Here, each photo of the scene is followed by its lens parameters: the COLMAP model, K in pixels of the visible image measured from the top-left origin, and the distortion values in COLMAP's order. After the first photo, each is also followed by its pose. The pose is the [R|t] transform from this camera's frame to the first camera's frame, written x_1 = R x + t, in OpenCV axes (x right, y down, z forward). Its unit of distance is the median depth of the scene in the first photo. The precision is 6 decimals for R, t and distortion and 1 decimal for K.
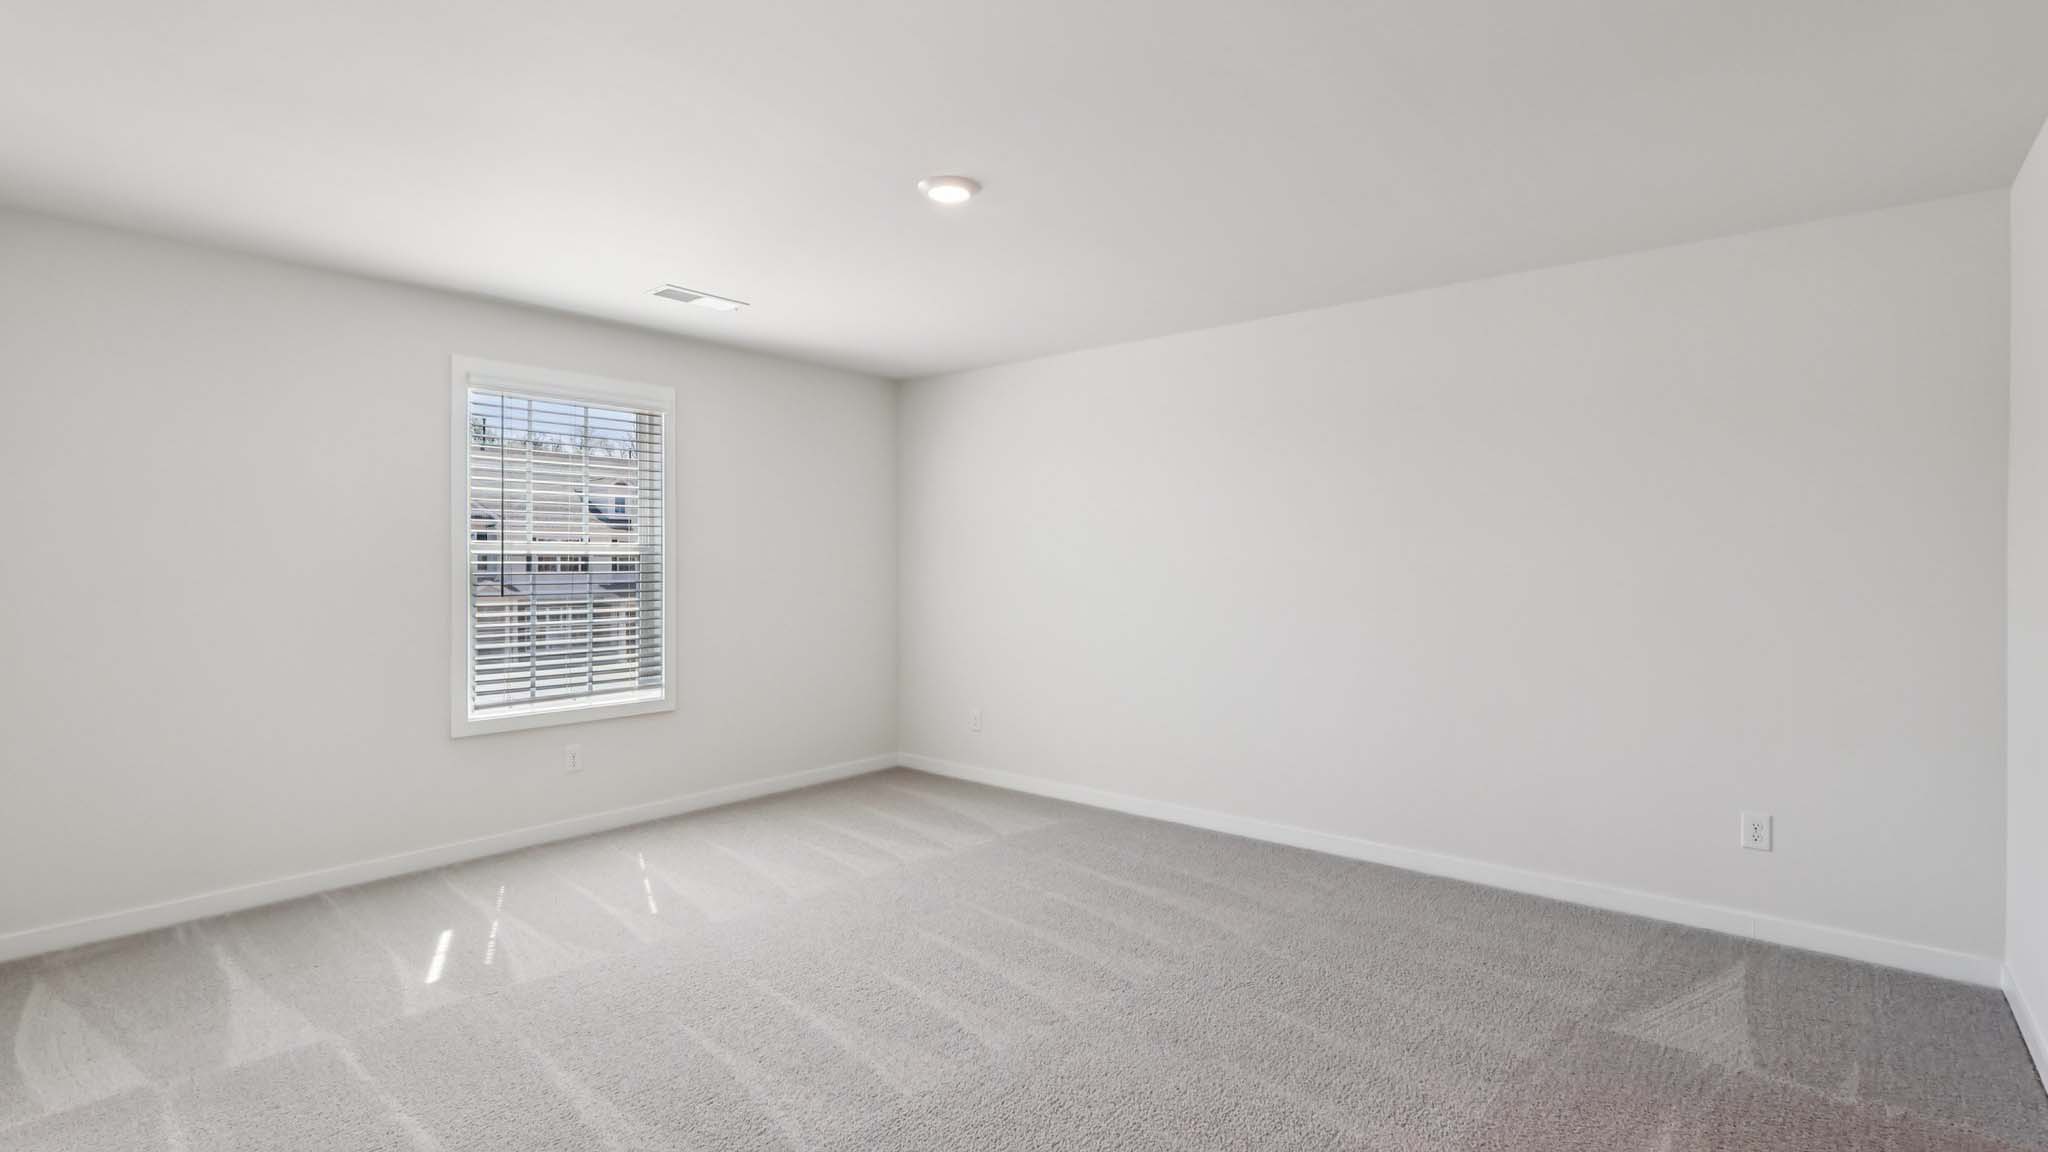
lens RADIAL K [[952.8, 0, 1020.7], [0, 952.8, 566.9], [0, 0, 1]] dist [-0.001211, 0.000419]
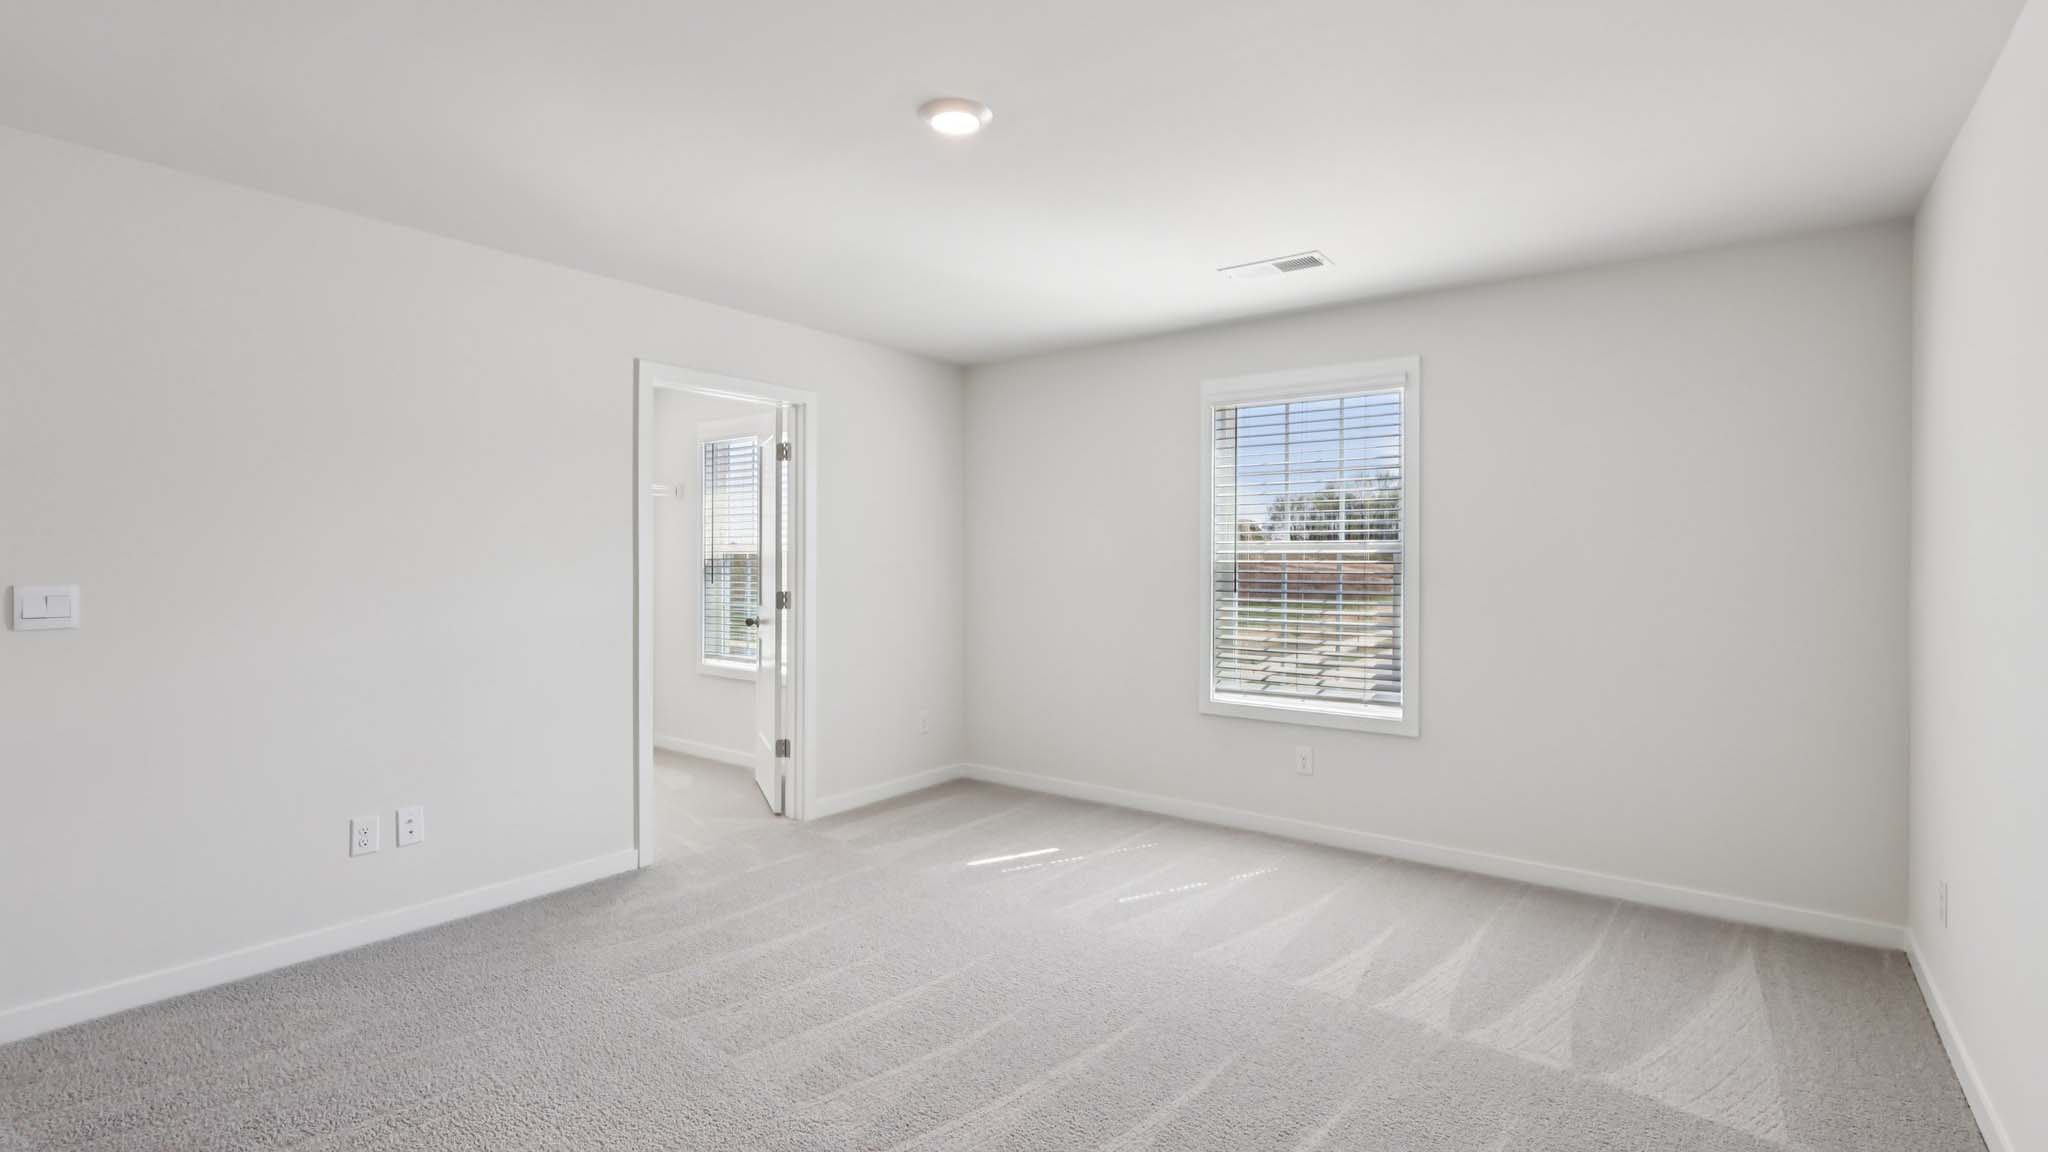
lens RADIAL K [[952.8, 0, 1020.7], [0, 952.8, 566.9], [0, 0, 1]] dist [-0.001211, 0.000419]
pose [[0.046603, 0.004805, -0.998902, 0.517025], [-0.007115, 0.999965, 0.004479, -0.001404], [0.998888, 0.006898, 0.046635, 0.683761]]
